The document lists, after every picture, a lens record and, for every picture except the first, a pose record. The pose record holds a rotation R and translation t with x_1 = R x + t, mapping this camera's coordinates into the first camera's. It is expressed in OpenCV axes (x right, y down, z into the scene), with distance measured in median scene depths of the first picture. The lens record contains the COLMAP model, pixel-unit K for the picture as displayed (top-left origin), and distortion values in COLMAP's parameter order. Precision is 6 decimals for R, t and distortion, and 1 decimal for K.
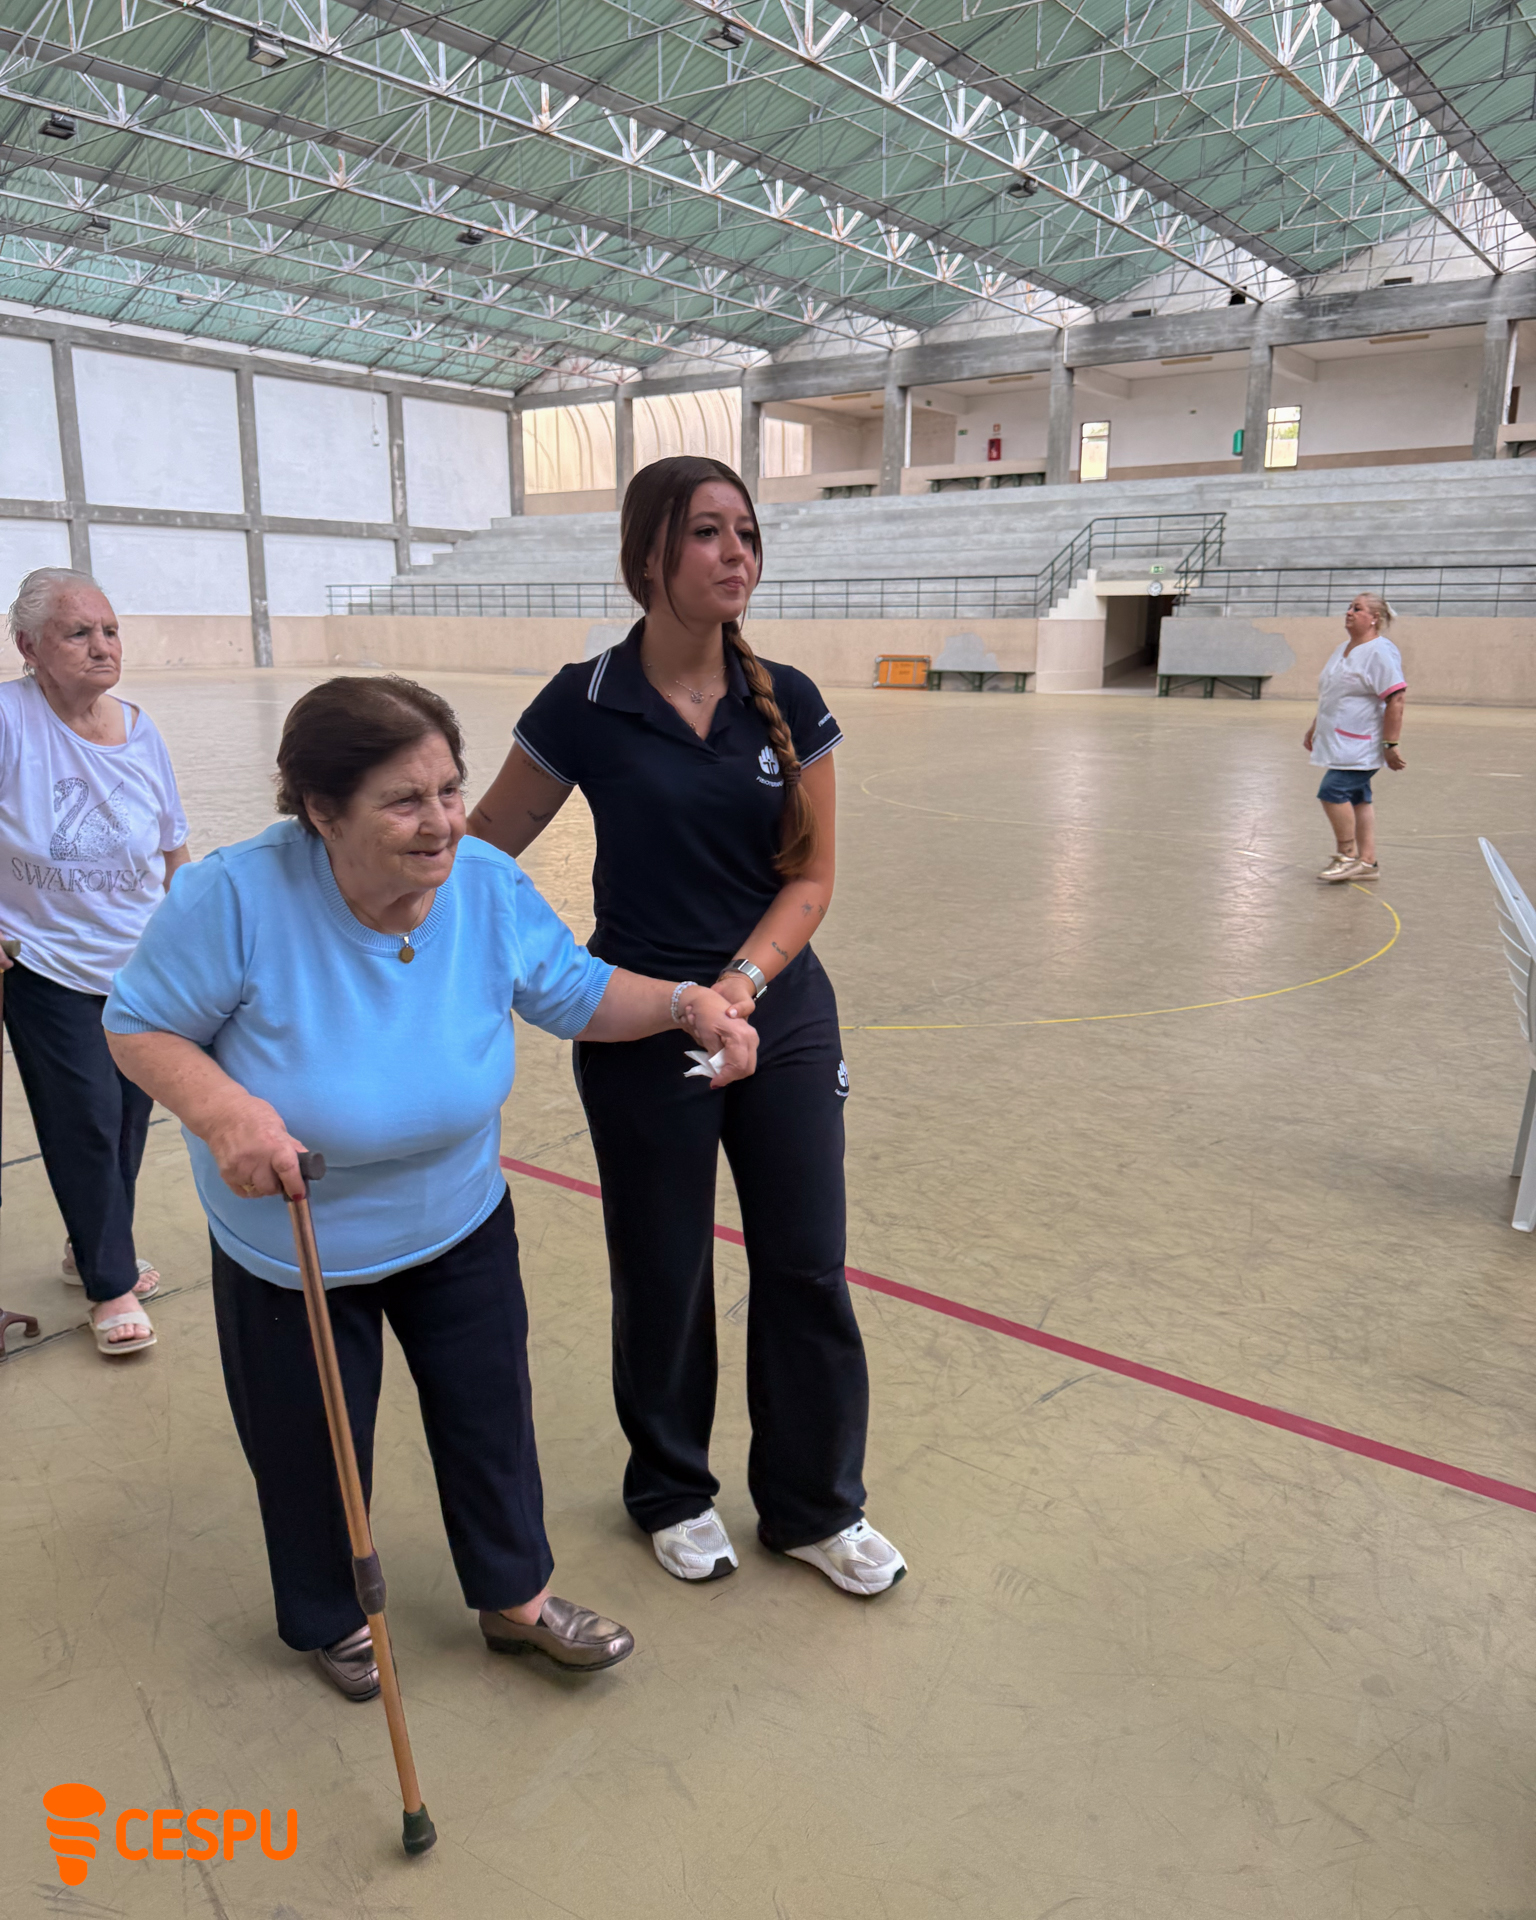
lens RADIAL K [[1461.0, 0, 768.0], [0, 1461.0, 960.0], [0, 0, 1]] dist [-0.000133, 0.000251]
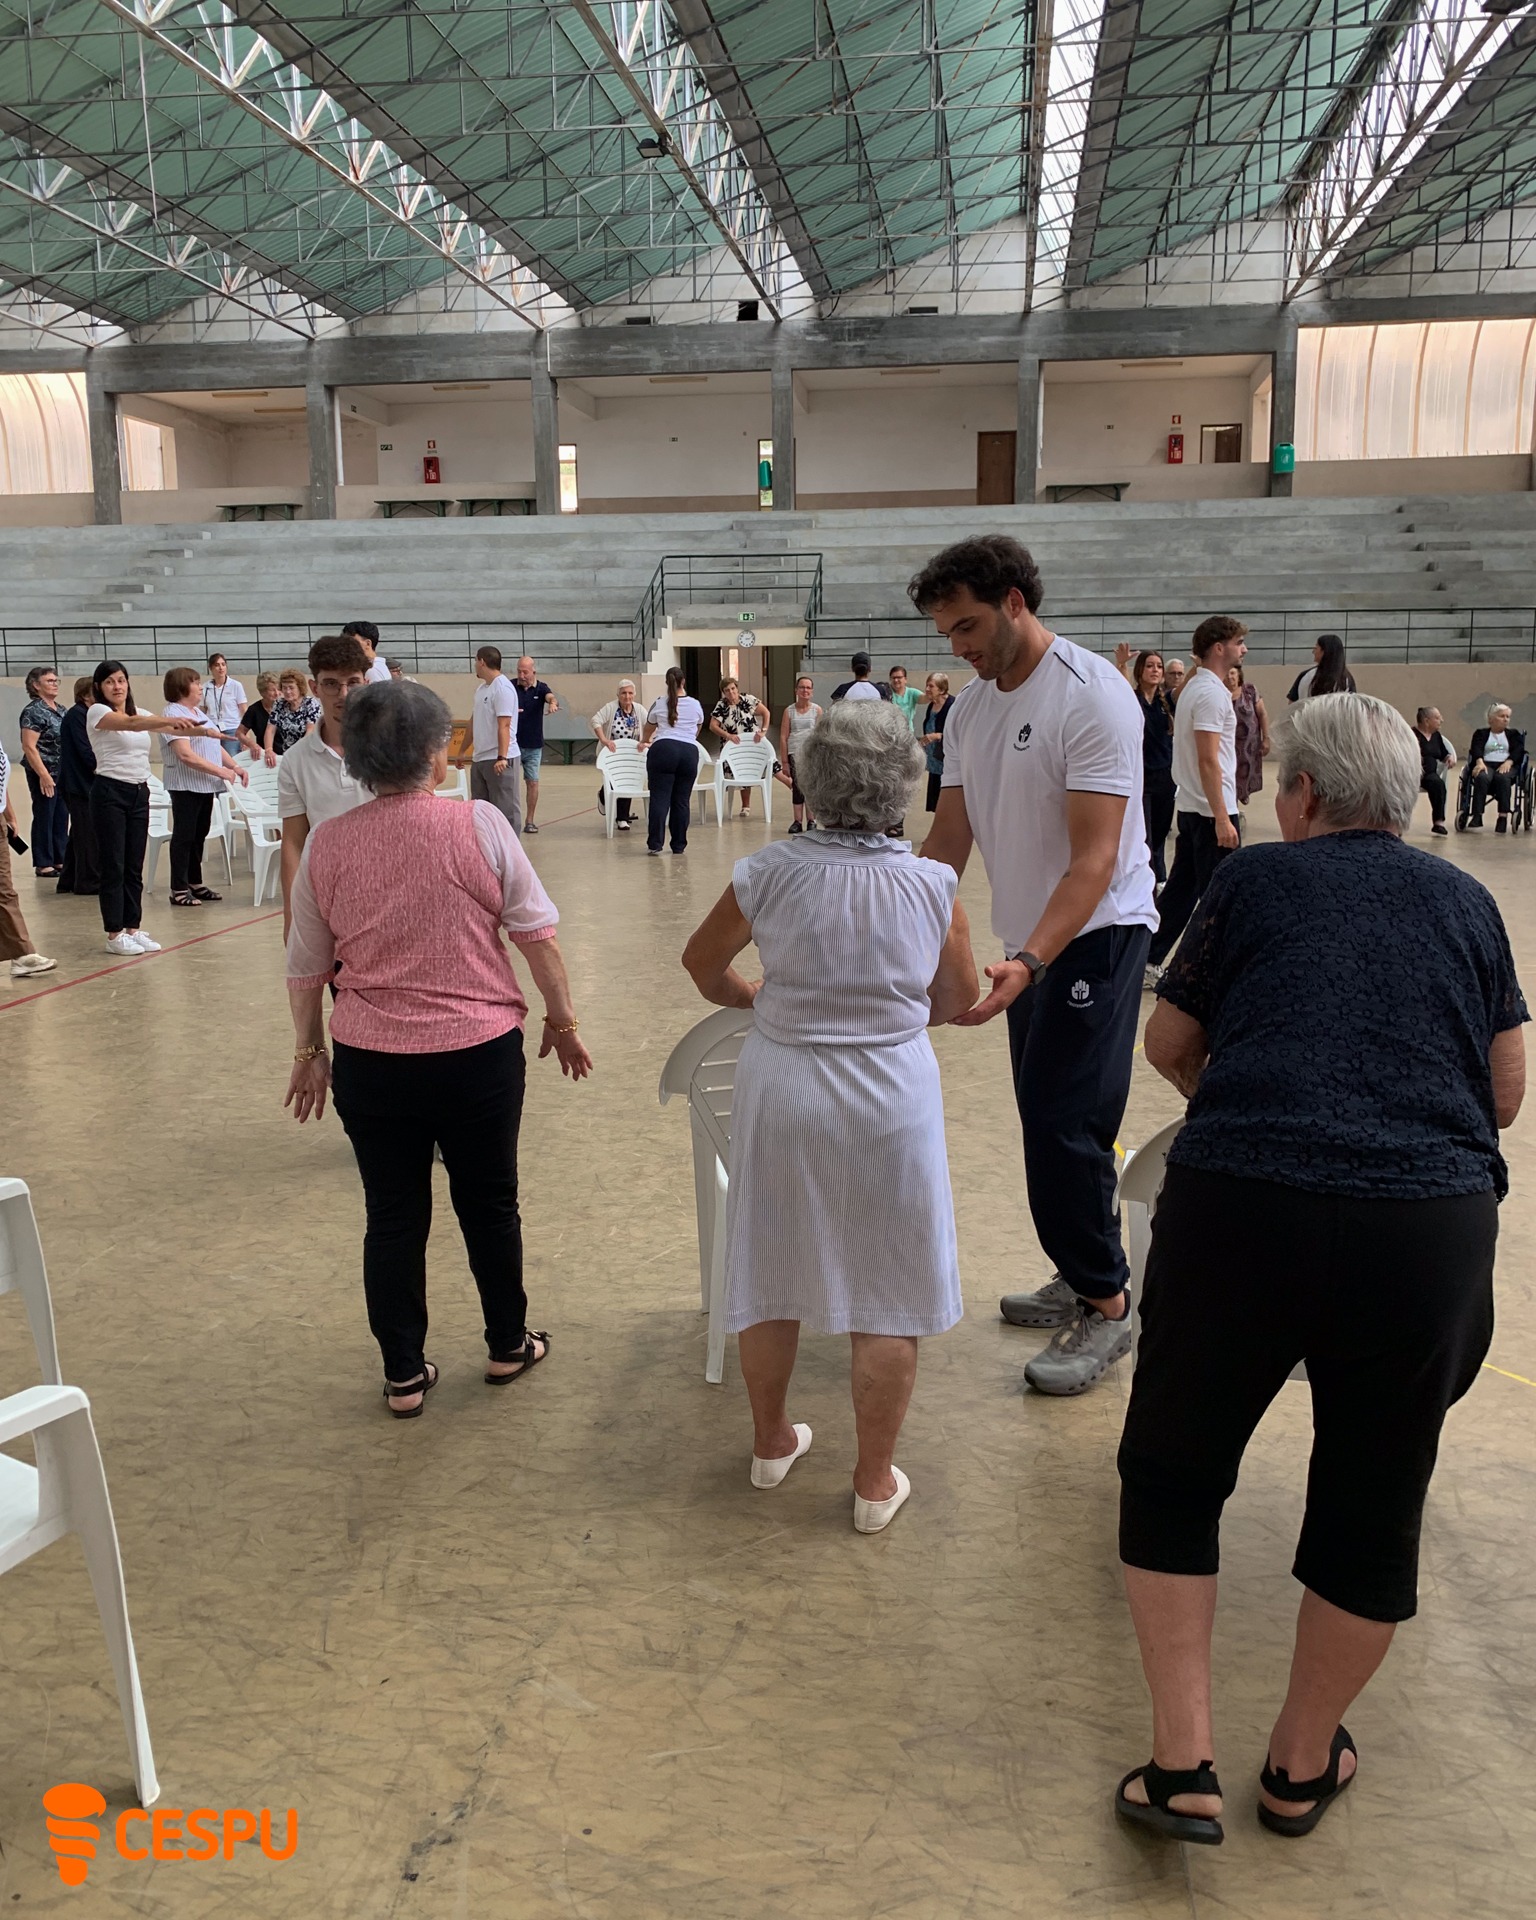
lens RADIAL K [[1713.4, 0, 767.0], [0, 1713.4, 1006.5], [0, 0, 1]] dist [0.009309, 0.005501]
pose [[0.909777, -0.075829, 0.408112, -0.113754], [0.091669, 0.995601, -0.019364, -0.014402], [-0.404848, 0.055028, 0.912727, 0.068557]]
